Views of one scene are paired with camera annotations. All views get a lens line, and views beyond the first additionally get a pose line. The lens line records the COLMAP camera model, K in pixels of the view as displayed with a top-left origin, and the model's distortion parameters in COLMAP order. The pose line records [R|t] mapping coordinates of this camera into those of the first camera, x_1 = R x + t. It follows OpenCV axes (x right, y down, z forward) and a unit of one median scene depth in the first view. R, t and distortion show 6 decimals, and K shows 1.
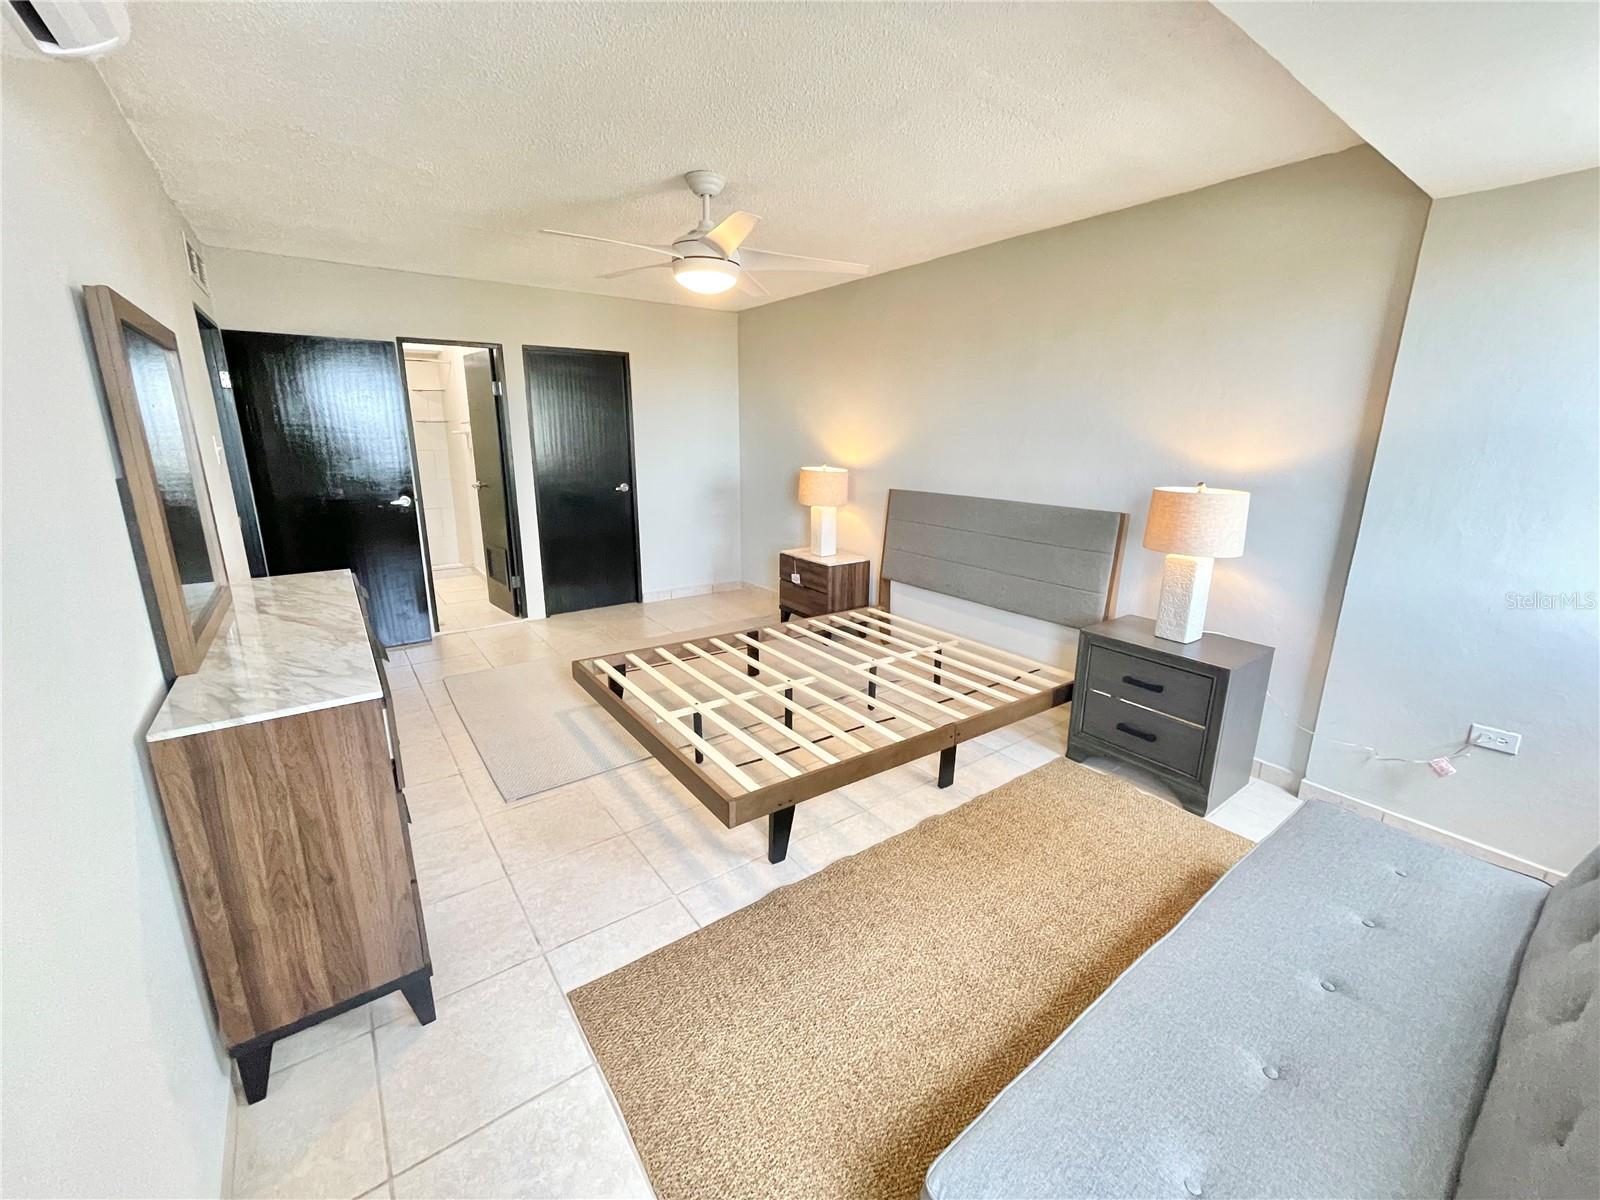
lens RADIAL K [[654.7, 0, 798.9], [0, 654.7, 600.8], [0, 0, 1]] dist [-0.011325, 0.000586]
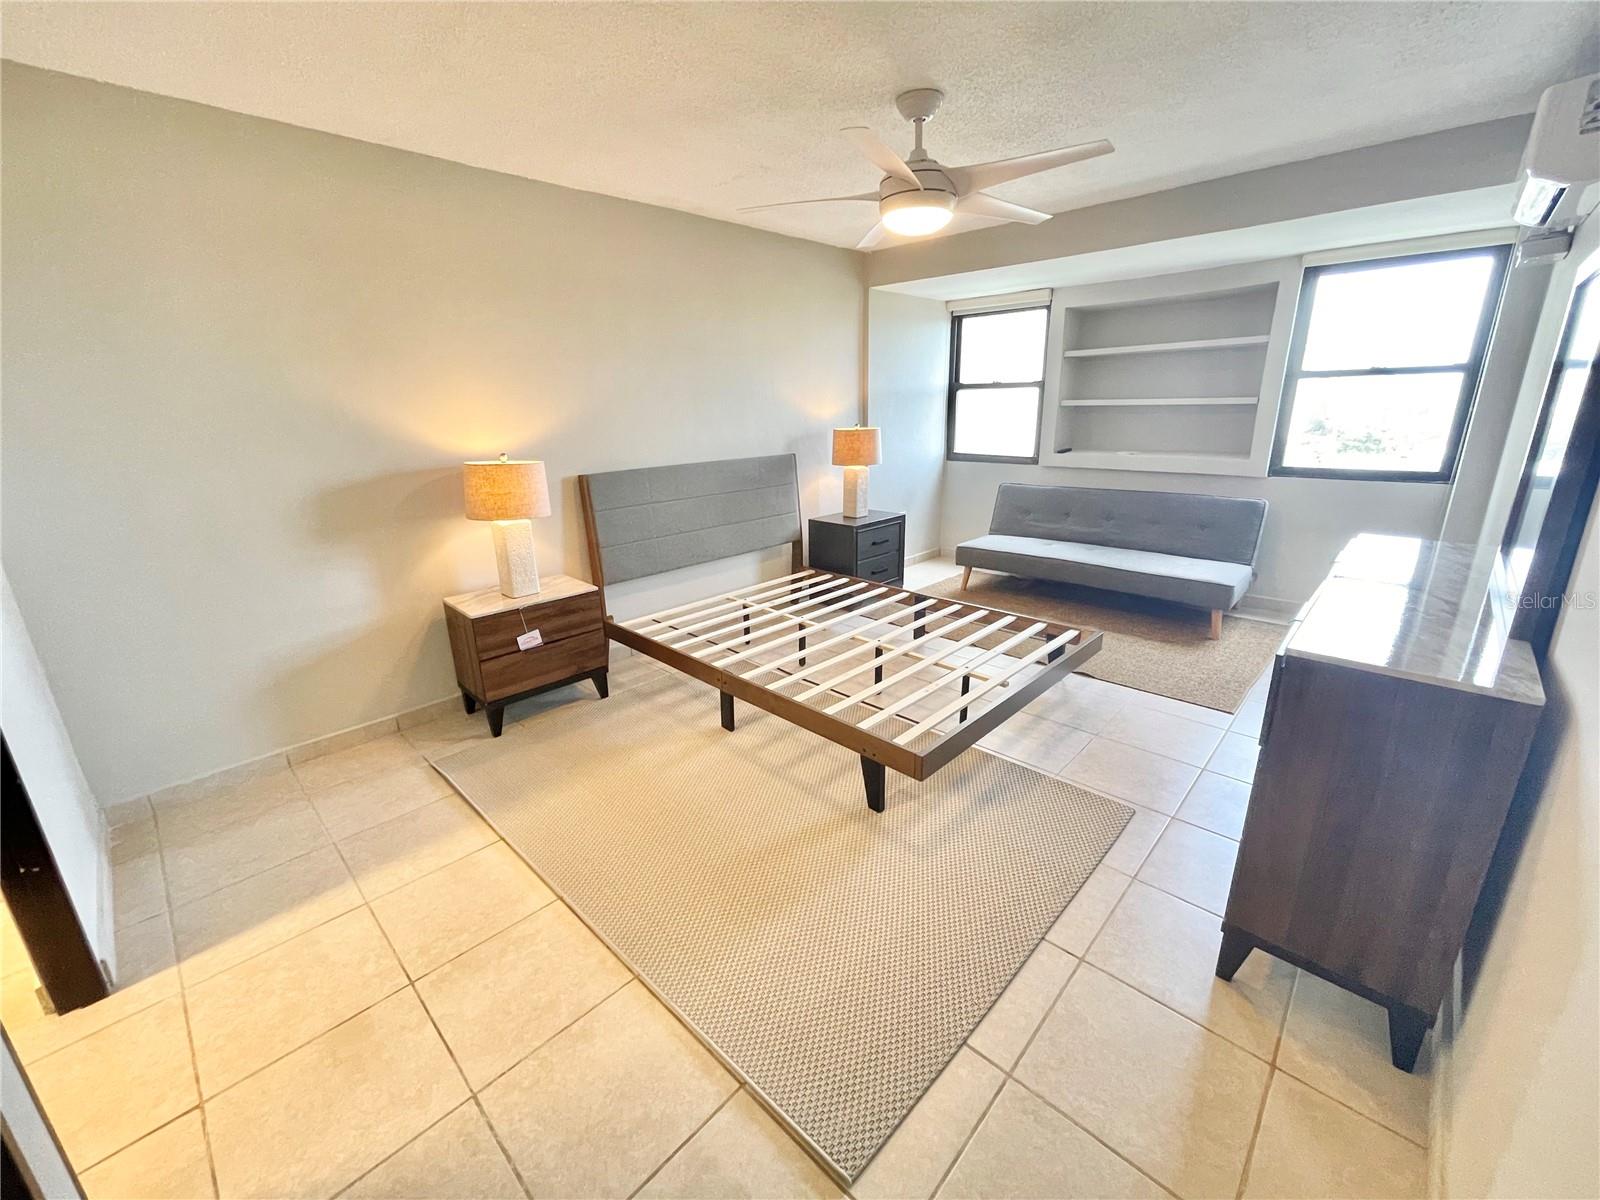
lens RADIAL K [[654.7, 0, 797.1], [0, 654.7, 596.9], [0, 0, 1]] dist [-0.011325, 0.000586]
pose [[0.168737, 0.273649, -0.946913, 1.147308], [-0.224401, 0.946125, 0.233434, -0.197437], [0.959777, 0.173099, 0.221054, 0.763111]]
